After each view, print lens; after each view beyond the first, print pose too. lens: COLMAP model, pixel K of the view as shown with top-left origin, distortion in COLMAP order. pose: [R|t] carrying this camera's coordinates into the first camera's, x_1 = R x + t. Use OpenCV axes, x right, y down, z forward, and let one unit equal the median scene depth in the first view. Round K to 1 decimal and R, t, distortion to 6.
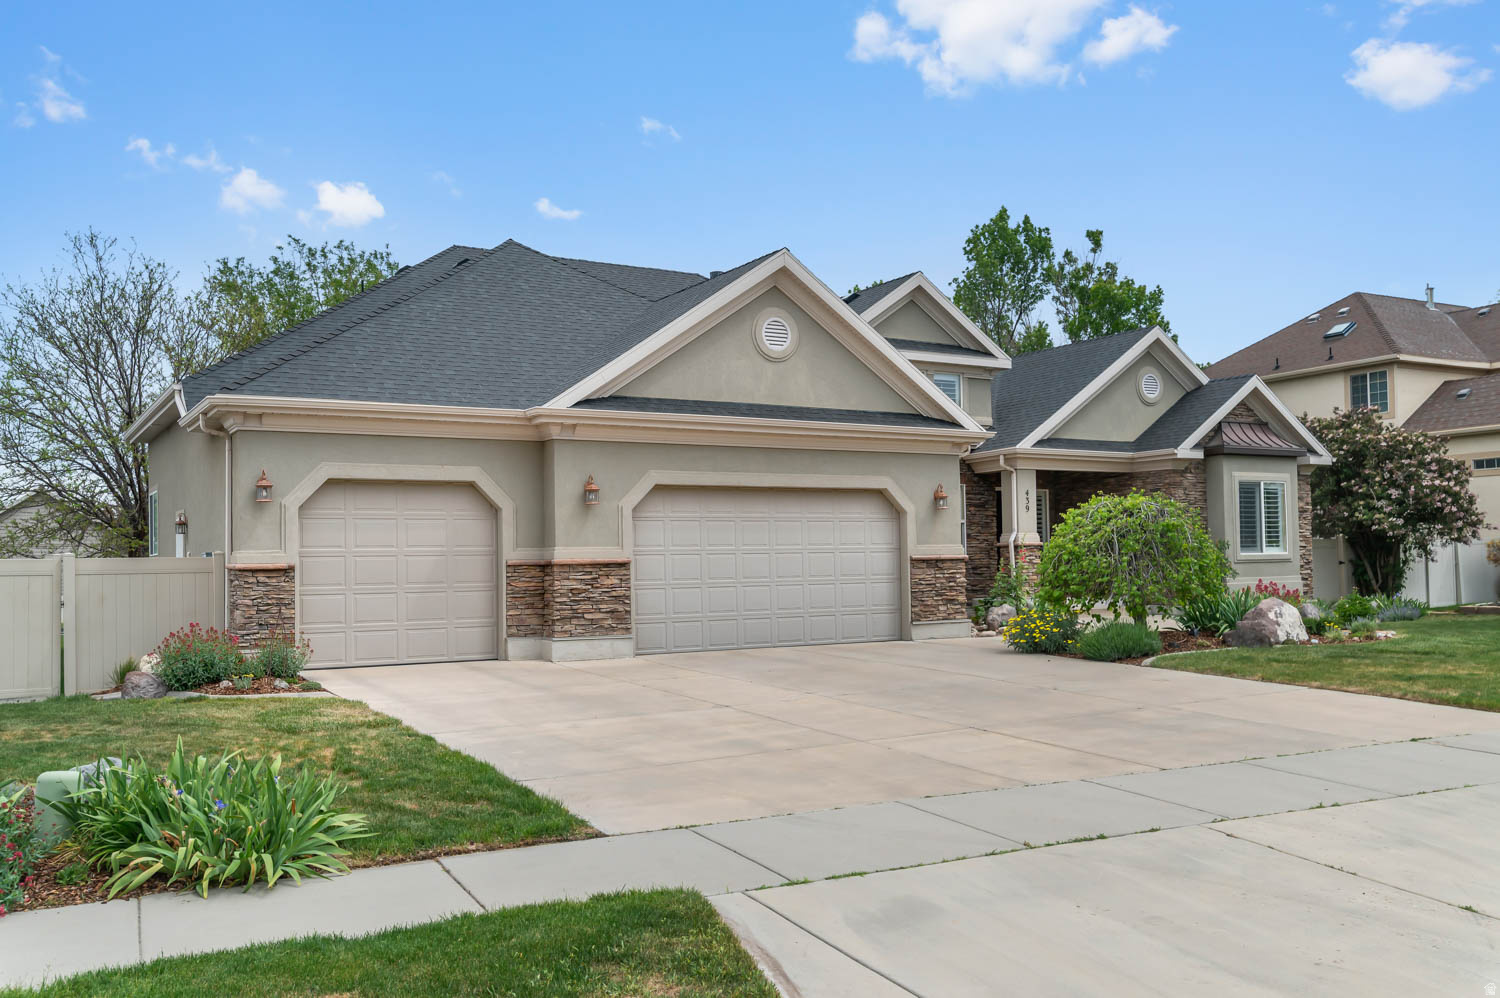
lens RADIAL K [[1277.1, 0, 707.8], [0, 1277.1, 500.0], [0, 0, 1]] dist [0.007347, 0.002953]
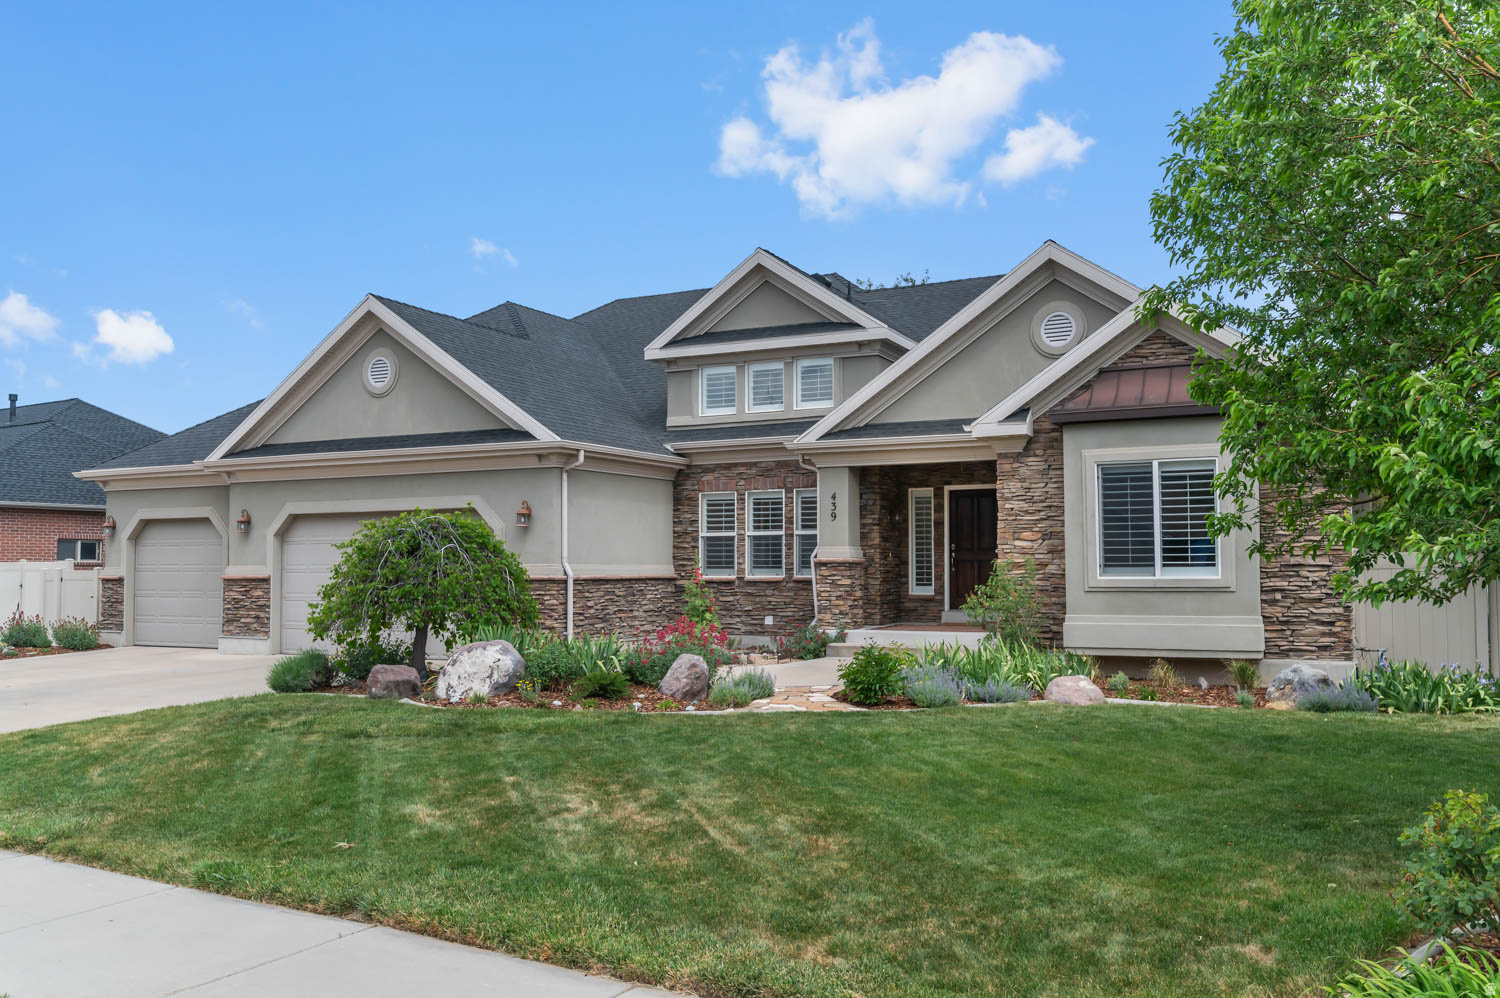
lens RADIAL K [[1207.6, 0, 750.0], [0, 1207.6, 499.0], [0, 0, 1]] dist [-0.007492, -0.001803]
pose [[0.549019, -0.038009, -0.834945, 0.835726], [0.036753, 0.999097, -0.021314, 0.009865], [0.835002, -0.018985, 0.549920, 0.530406]]
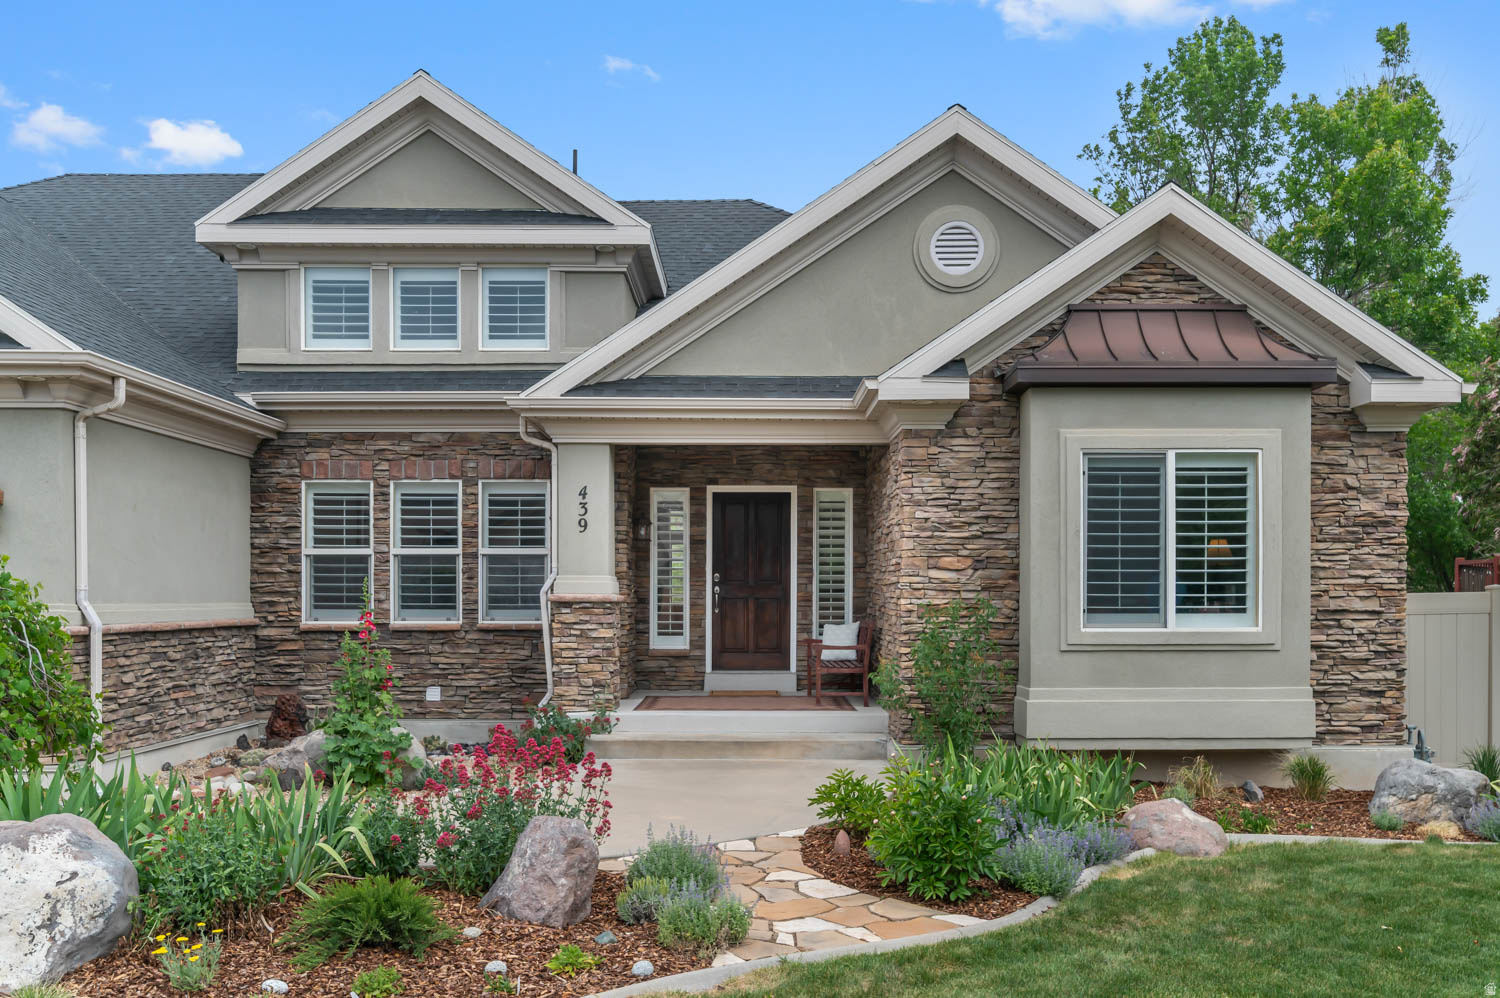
lens RADIAL K [[1240.8, 0, 752.1], [0, 1240.8, 605.5], [0, 0, 1]] dist [-0.000106, -0.002503]
pose [[0.869424, 0.016580, -0.493788, 0.527953], [0.012124, 0.998420, 0.054872, 0.011827], [0.493918, -0.053694, 0.867849, 0.609766]]
